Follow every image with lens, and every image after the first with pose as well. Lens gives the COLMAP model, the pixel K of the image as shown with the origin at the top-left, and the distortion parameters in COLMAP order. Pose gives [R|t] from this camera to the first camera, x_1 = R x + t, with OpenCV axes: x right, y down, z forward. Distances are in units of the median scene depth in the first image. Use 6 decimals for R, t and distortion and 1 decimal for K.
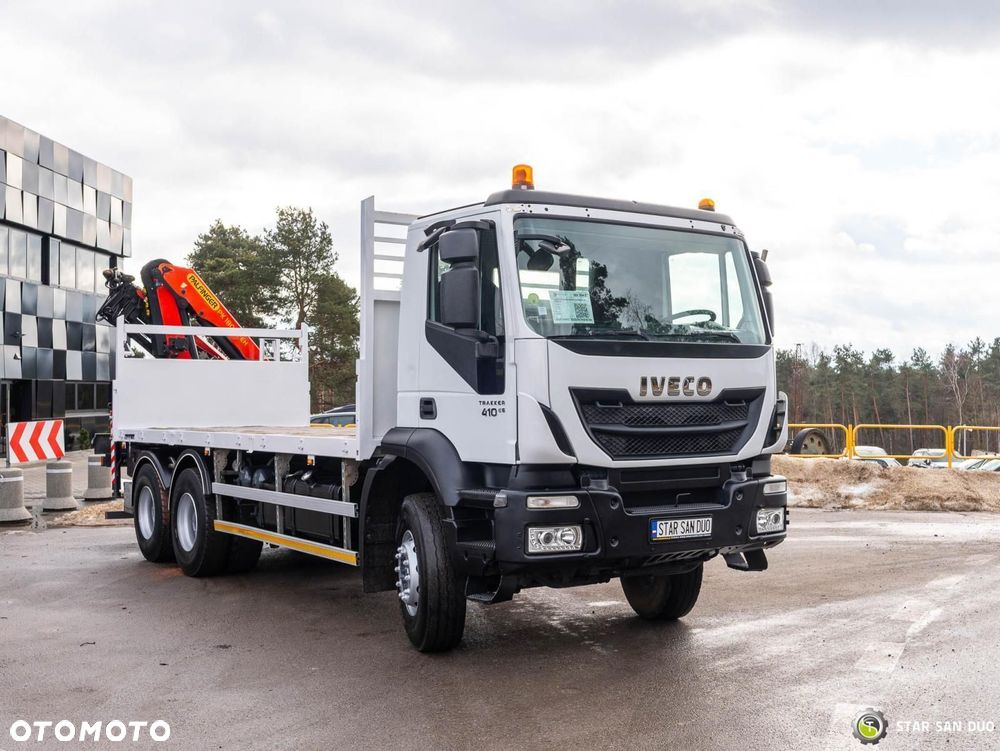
lens RADIAL K [[1204.8, 0, 469.2], [0, 1204.8, 404.3], [0, 0, 1]] dist [-0.022597, -0.075113]
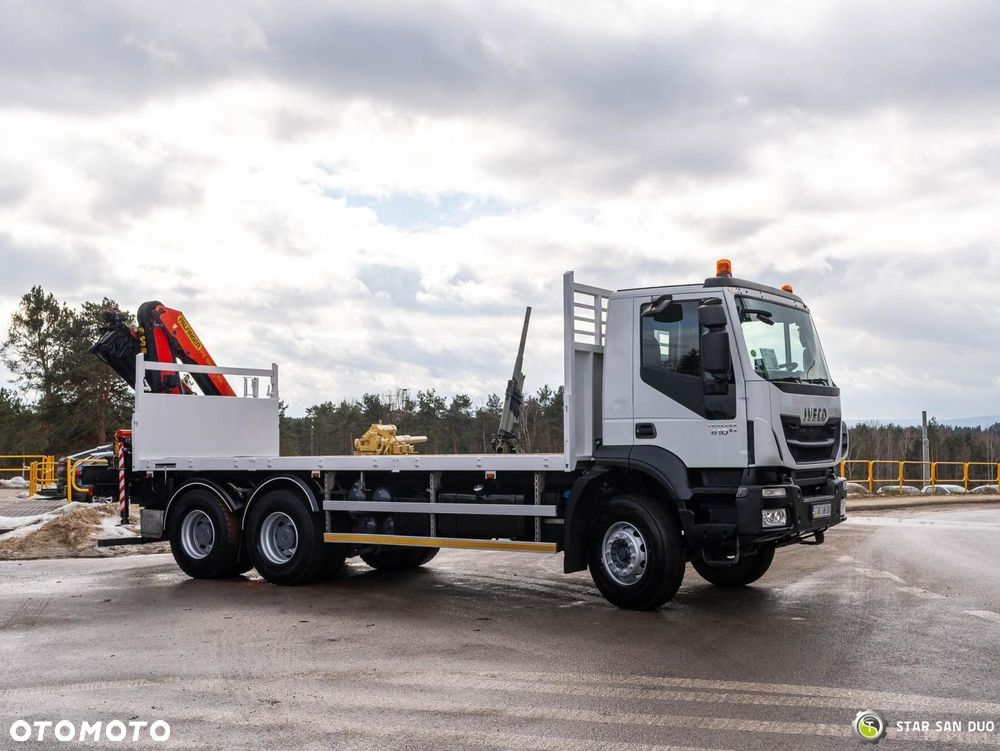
lens RADIAL K [[1268.0, 0, 474.2], [0, 1268.0, 411.7], [0, 0, 1]] dist [0.011642, 0.000602]
pose [[0.902960, 0.007529, 0.429659, -0.795404], [0.006298, 0.999507, -0.030748, 0.024026], [-0.429679, 0.030470, 0.902468, -0.207842]]
